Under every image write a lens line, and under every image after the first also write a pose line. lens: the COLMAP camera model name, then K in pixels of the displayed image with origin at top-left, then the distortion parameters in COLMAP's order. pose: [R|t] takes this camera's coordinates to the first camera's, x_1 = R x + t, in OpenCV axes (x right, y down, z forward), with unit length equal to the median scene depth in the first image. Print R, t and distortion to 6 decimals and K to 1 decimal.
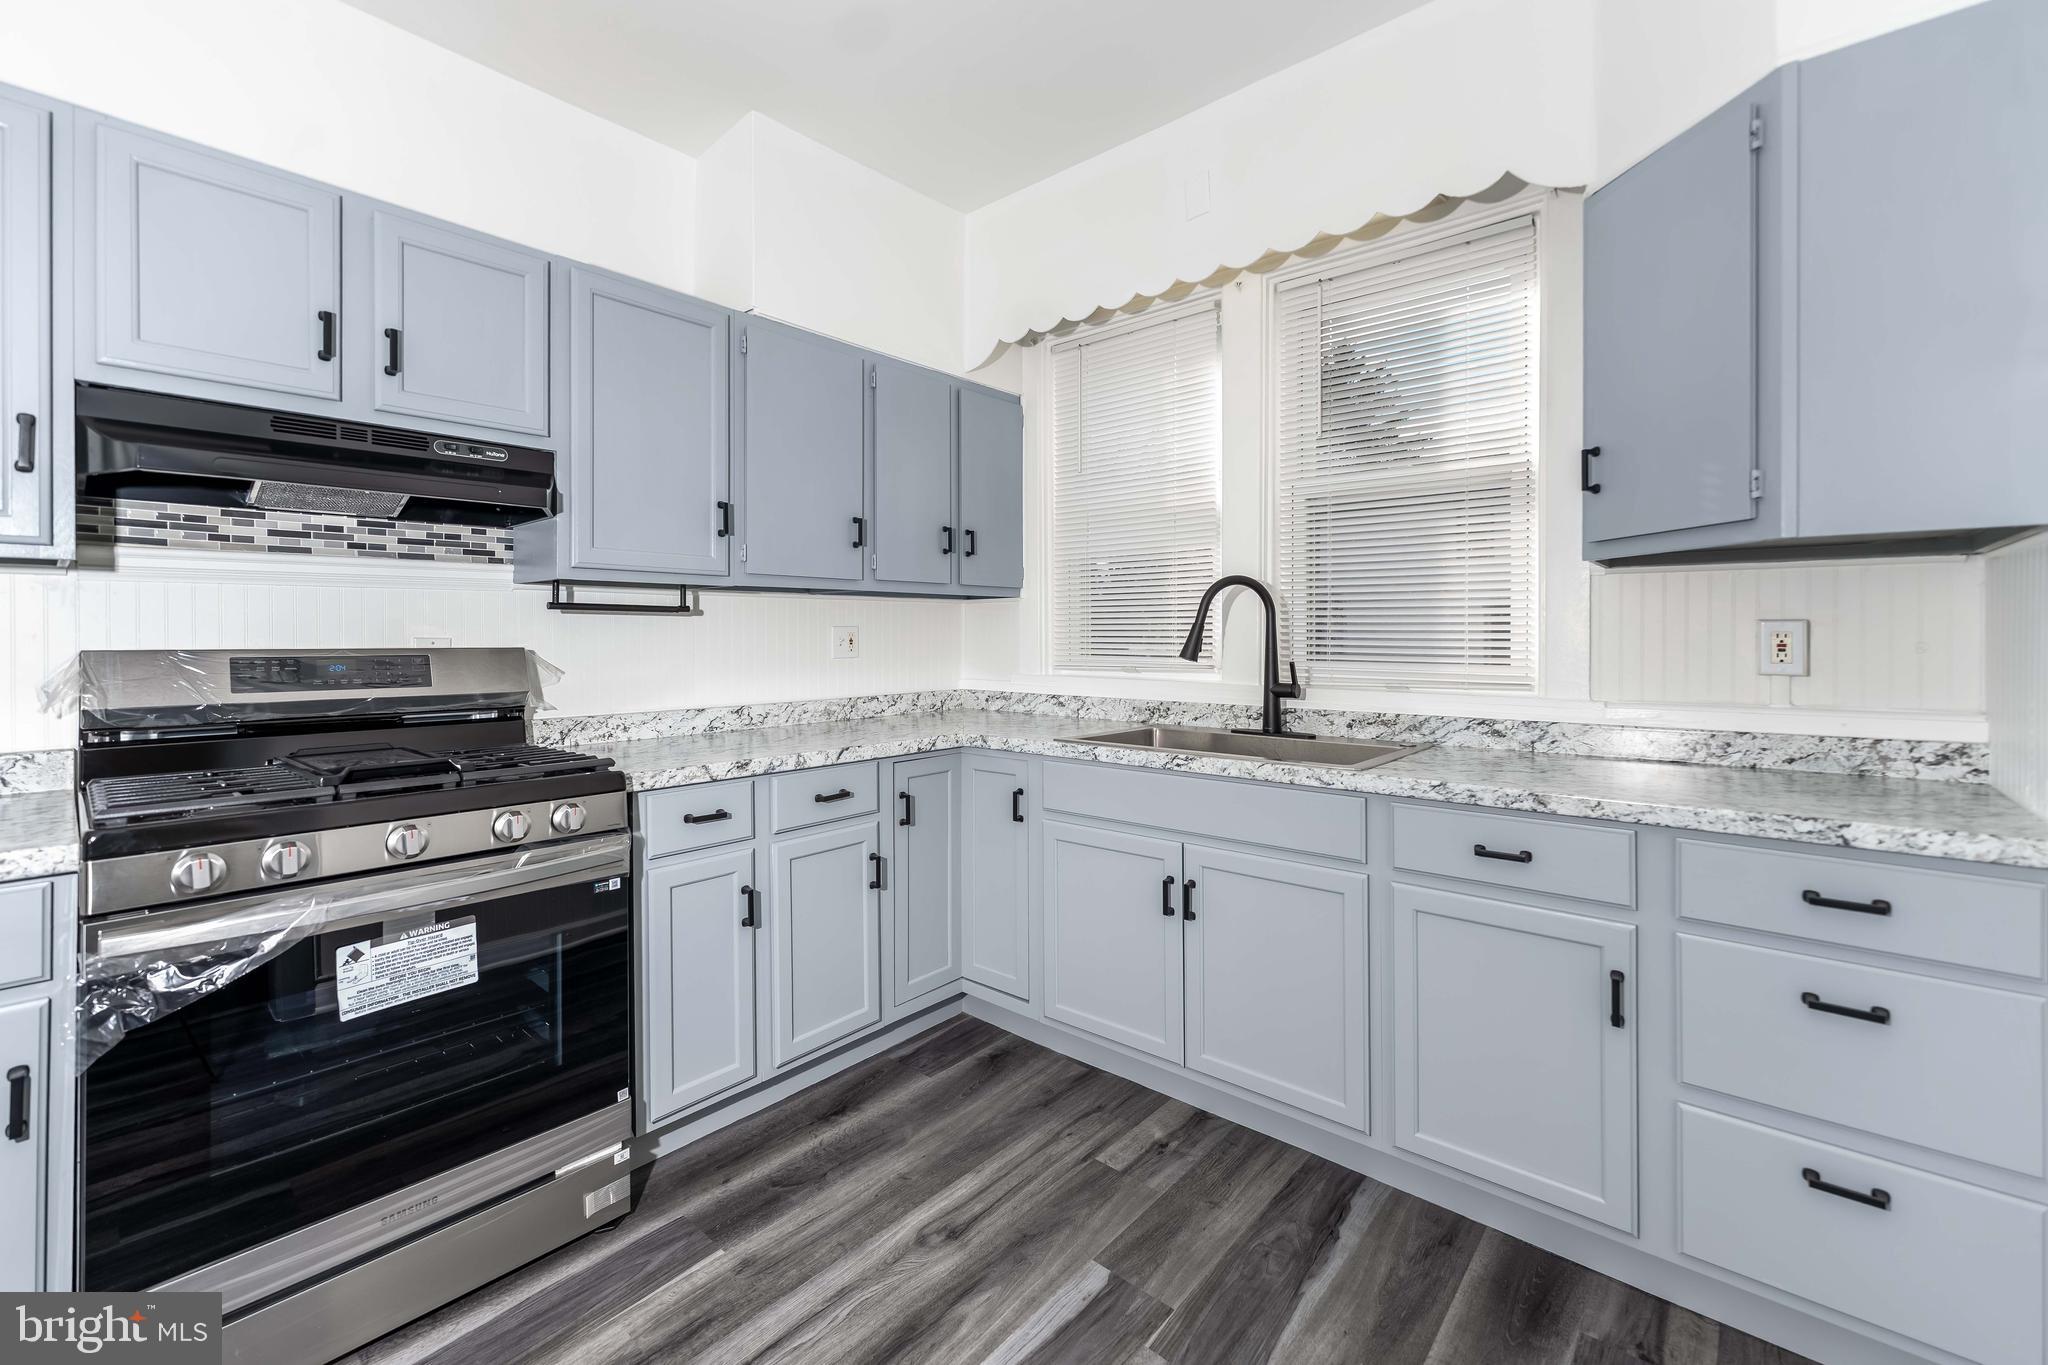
lens RADIAL K [[851.5, 0, 1002.3], [0, 851.5, 636.8], [0, 0, 1]] dist [-0.003958, -0.000167]
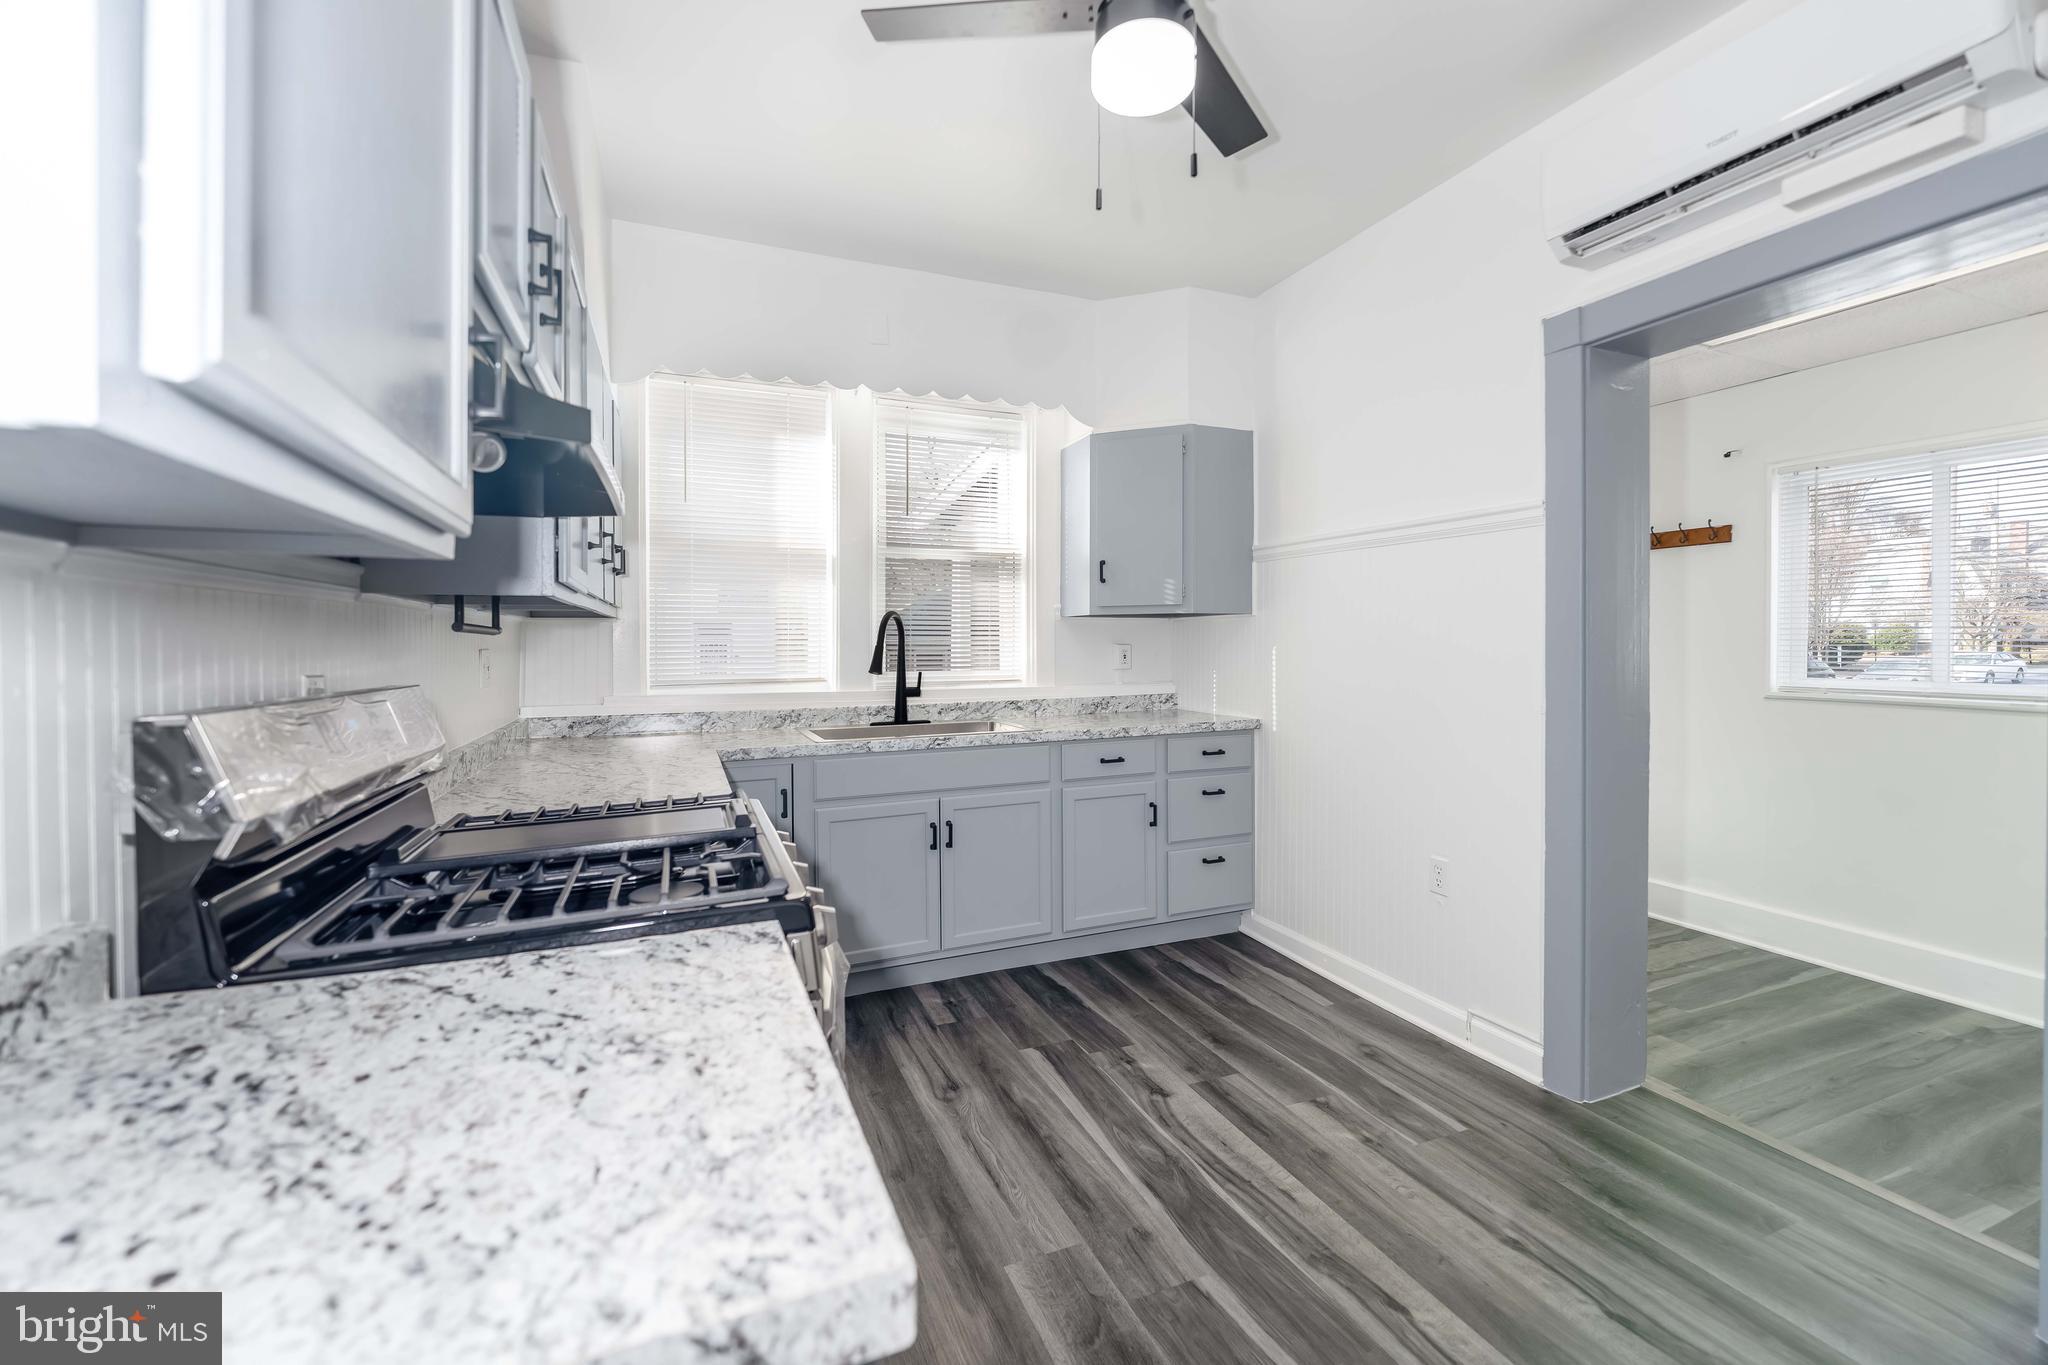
lens RADIAL K [[851.5, 0, 1016.1], [0, 851.5, 643.8], [0, 0, 1]] dist [-0.003958, -0.000167]
pose [[0.436755, -0.004191, 0.899571, -1.216988], [0.008276, 0.999966, 0.000641, -0.025926], [-0.899542, 0.007165, 0.436775, 0.279059]]
